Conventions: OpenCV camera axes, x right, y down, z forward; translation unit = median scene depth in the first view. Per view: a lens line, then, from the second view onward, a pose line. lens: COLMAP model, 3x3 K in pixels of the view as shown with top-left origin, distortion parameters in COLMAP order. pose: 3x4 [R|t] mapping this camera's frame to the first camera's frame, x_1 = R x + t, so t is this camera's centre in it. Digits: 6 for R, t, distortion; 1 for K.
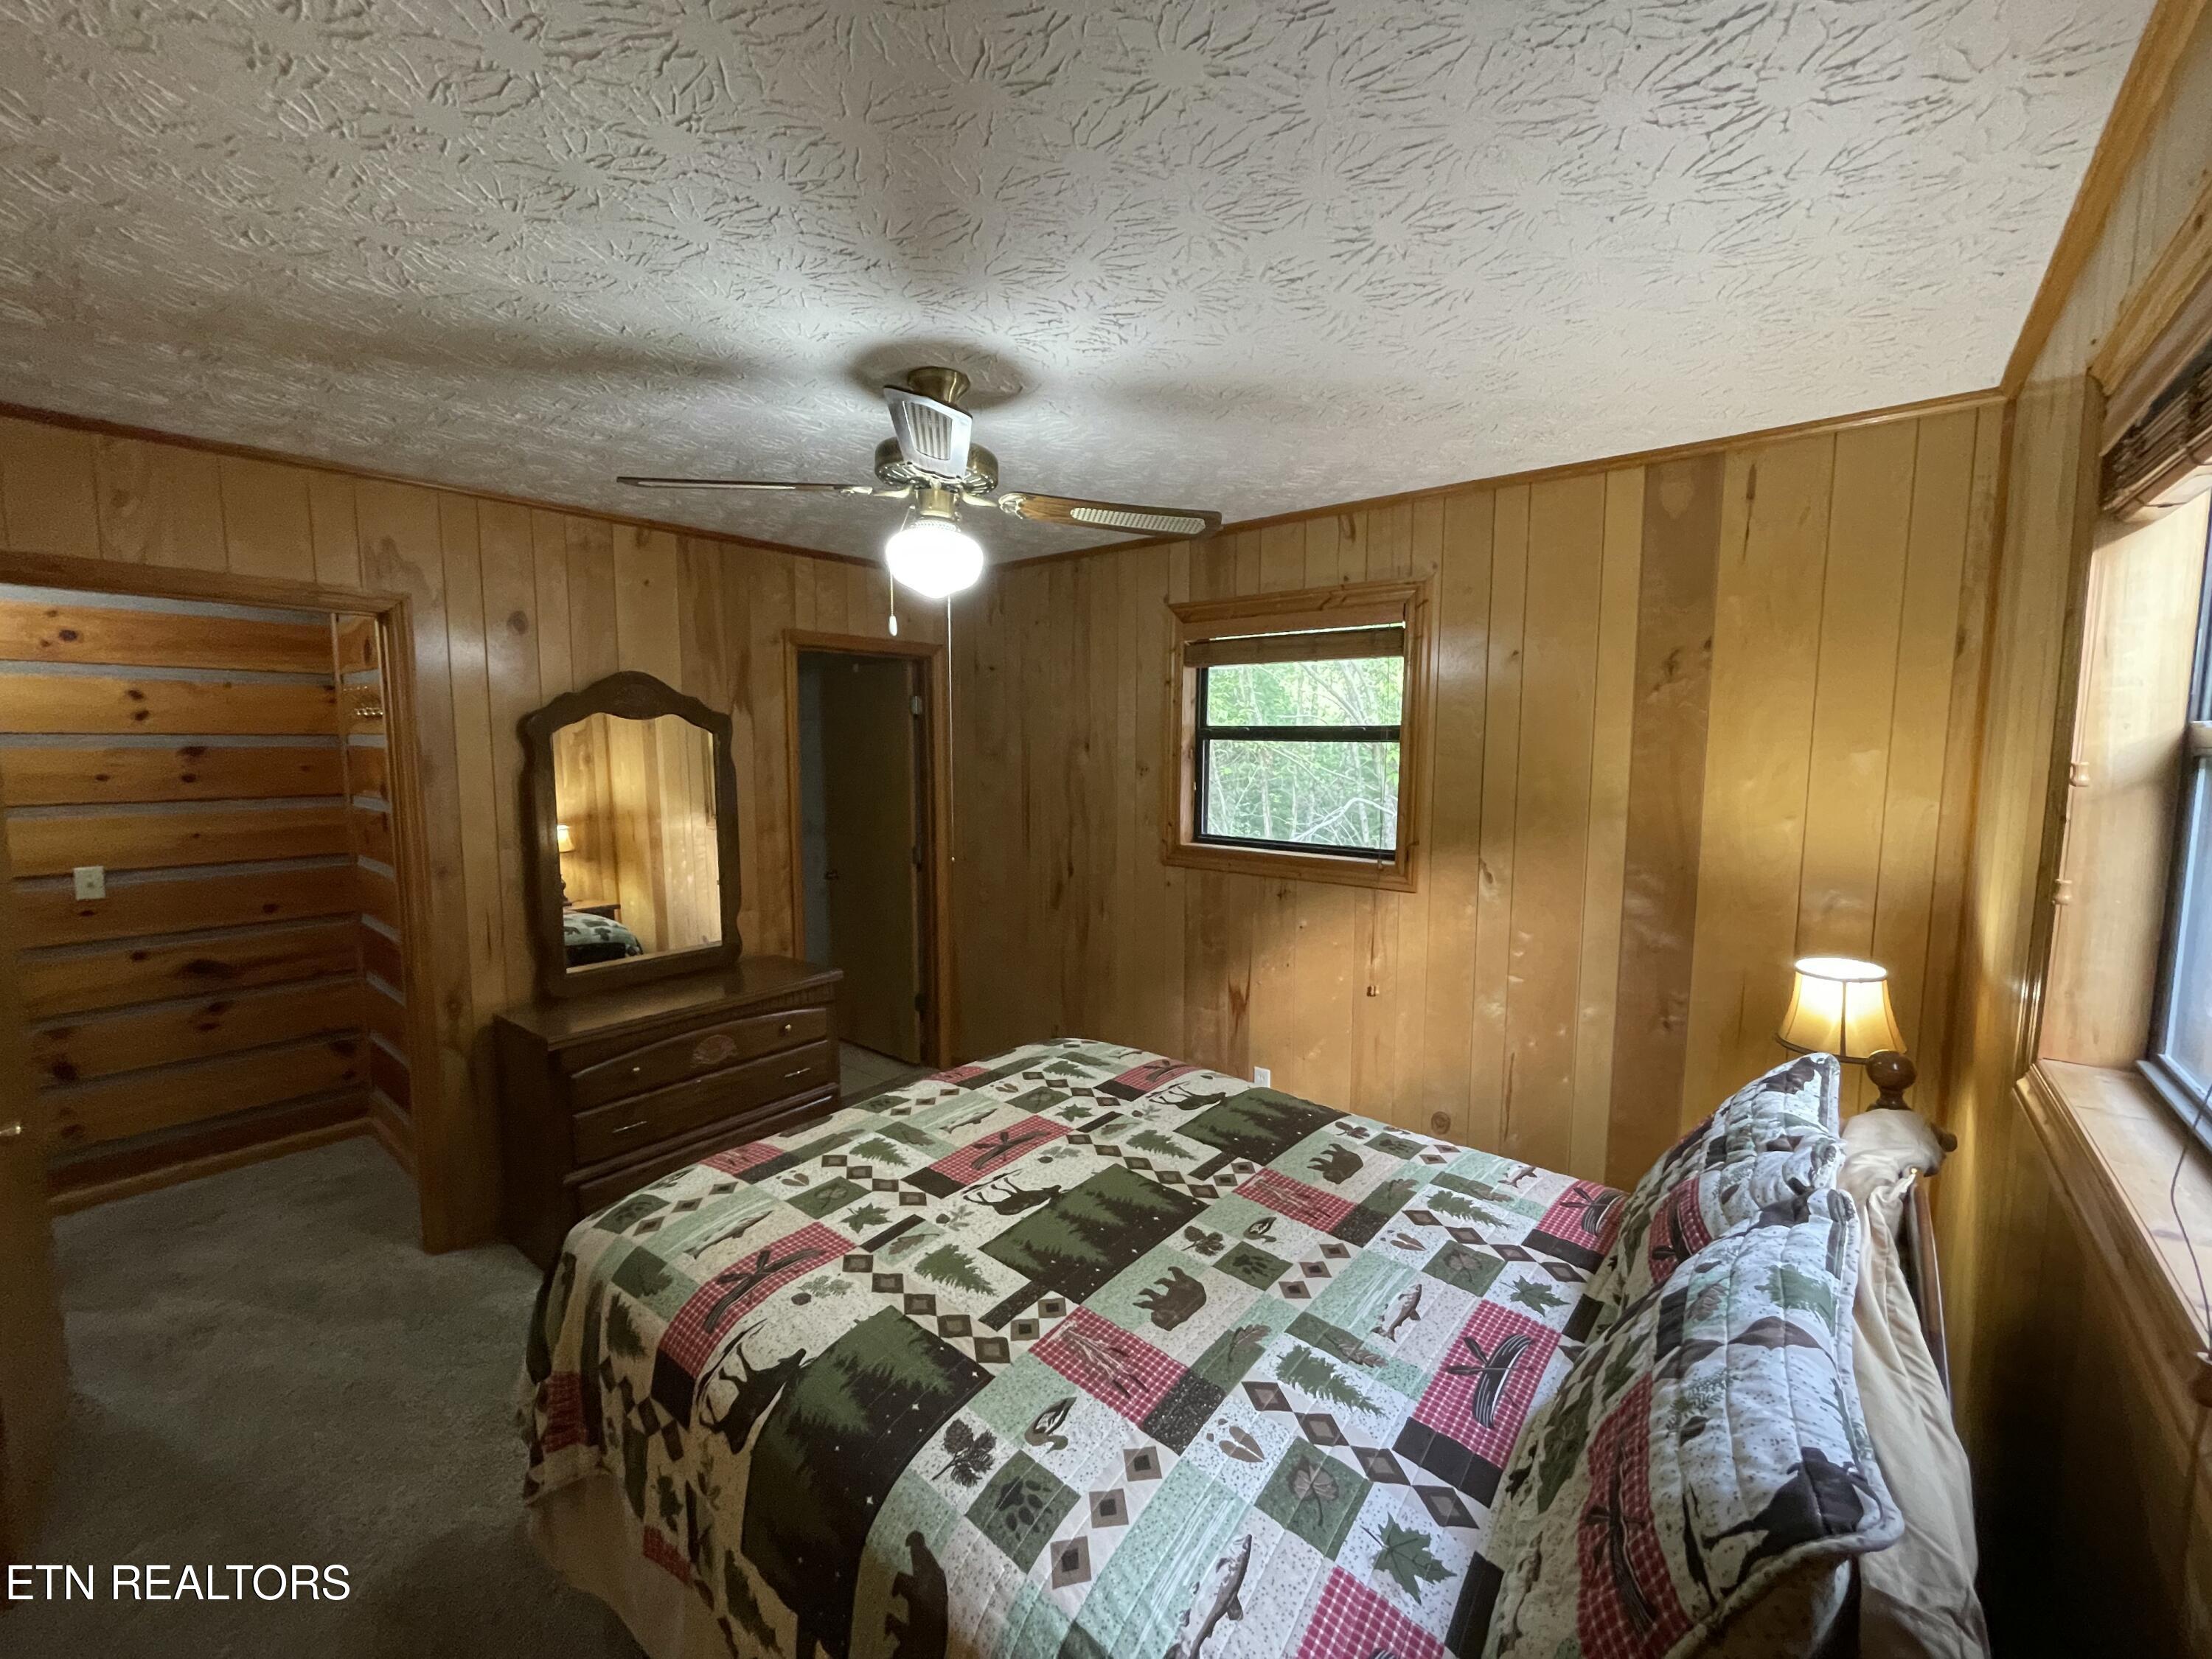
lens RADIAL K [[895.4, 0, 1099.0], [0, 895.4, 806.7], [0, 0, 1]] dist [0.006943, -0.000237]
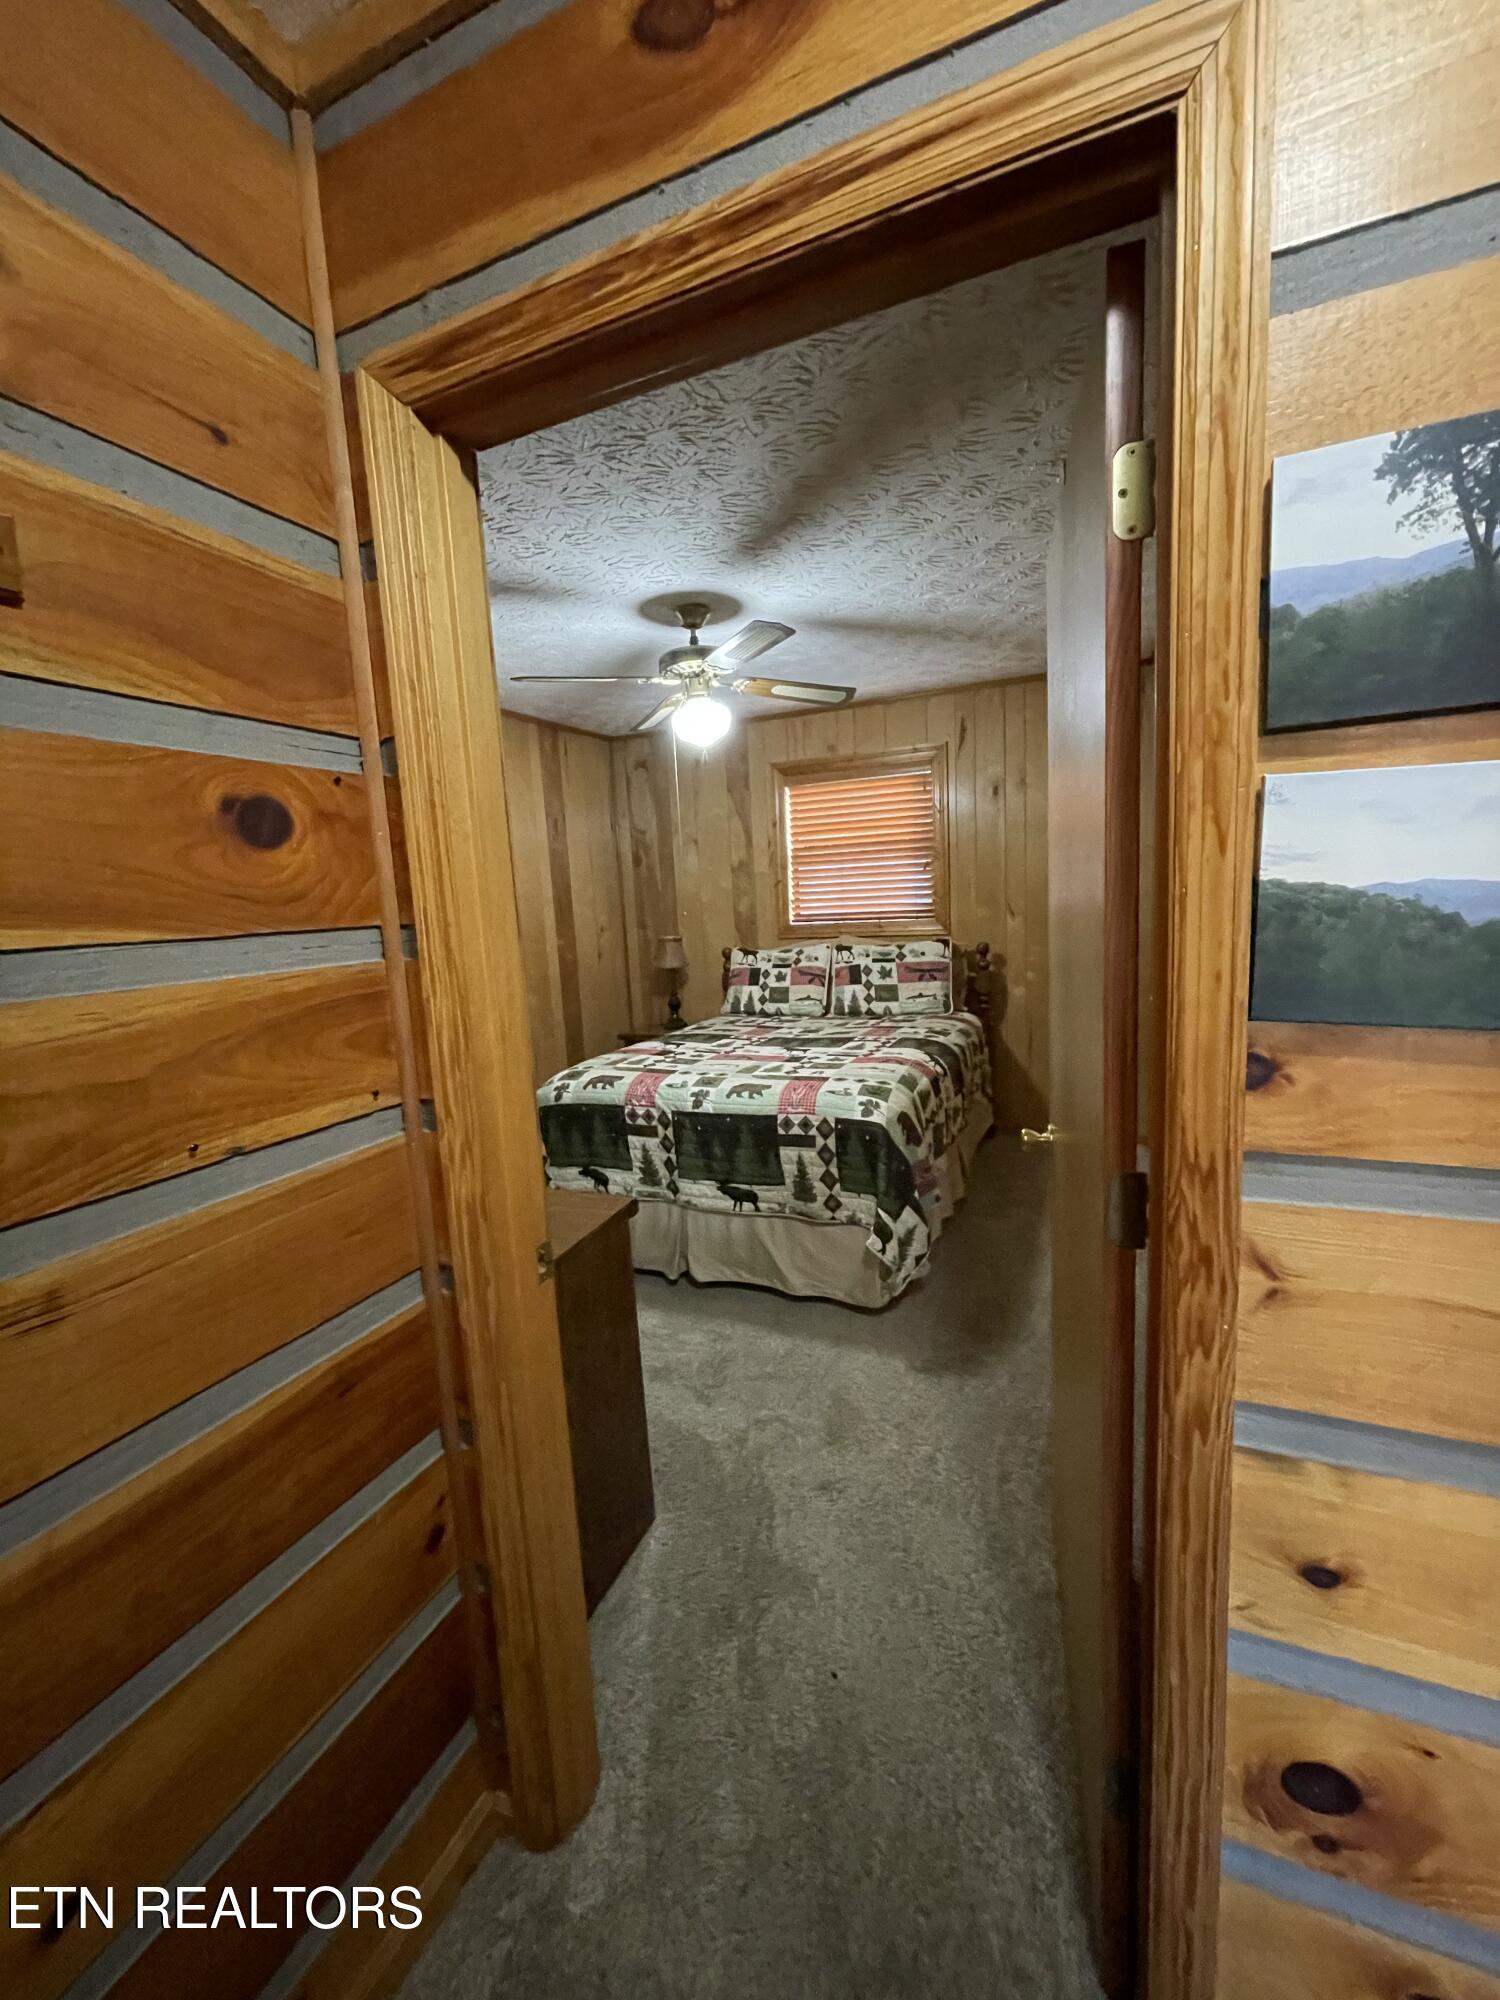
lens RADIAL K [[809.6, 0, 752.4], [0, 809.6, 1012.3], [0, 0, 1]] dist [0.006943, -0.000237]
pose [[-0.271612, -0.132950, 0.953180, -1.795101], [0.121745, 0.977709, 0.171063, 0.000233], [-0.954675, 0.162508, -0.249371, 1.472749]]
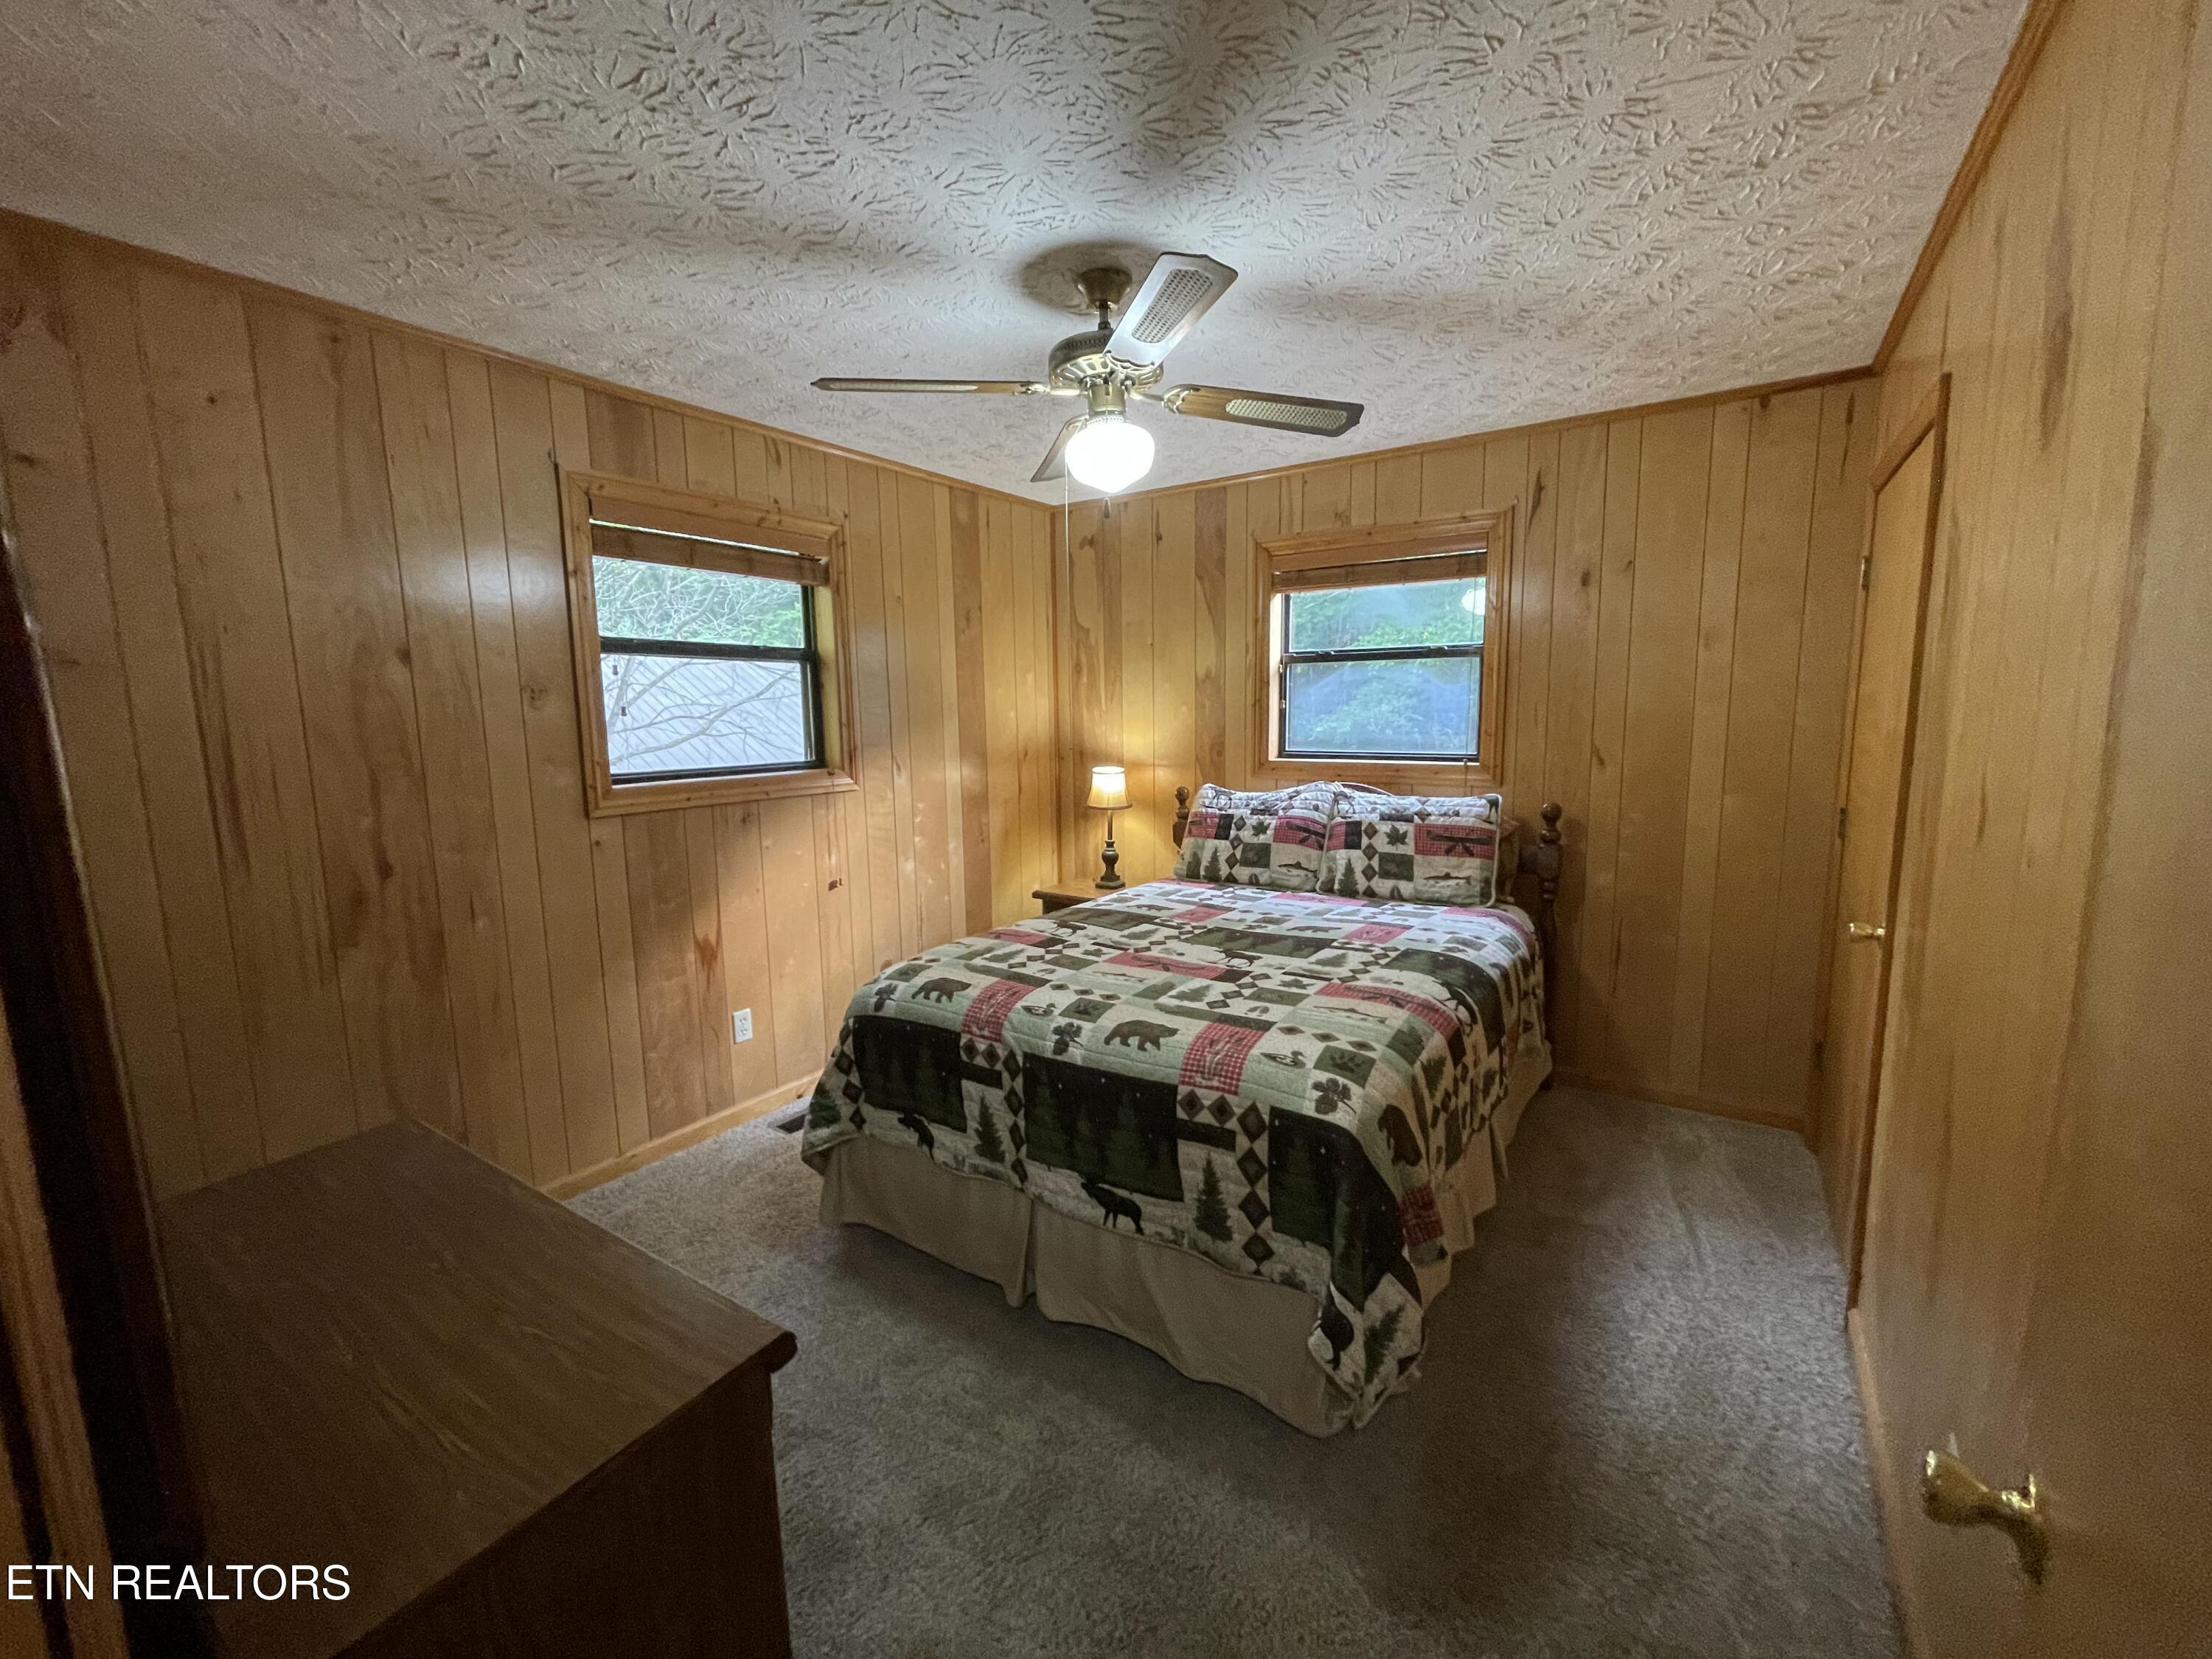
lens RADIAL K [[895.4, 0, 1106.6], [0, 895.4, 830.0], [0, 0, 1]] dist [0.006943, -0.000237]
pose [[-0.093693, -0.137259, 0.986094, -1.371752], [0.090267, 0.985201, 0.145711, 0.006840], [-0.991501, 0.102664, -0.079916, 1.225008]]
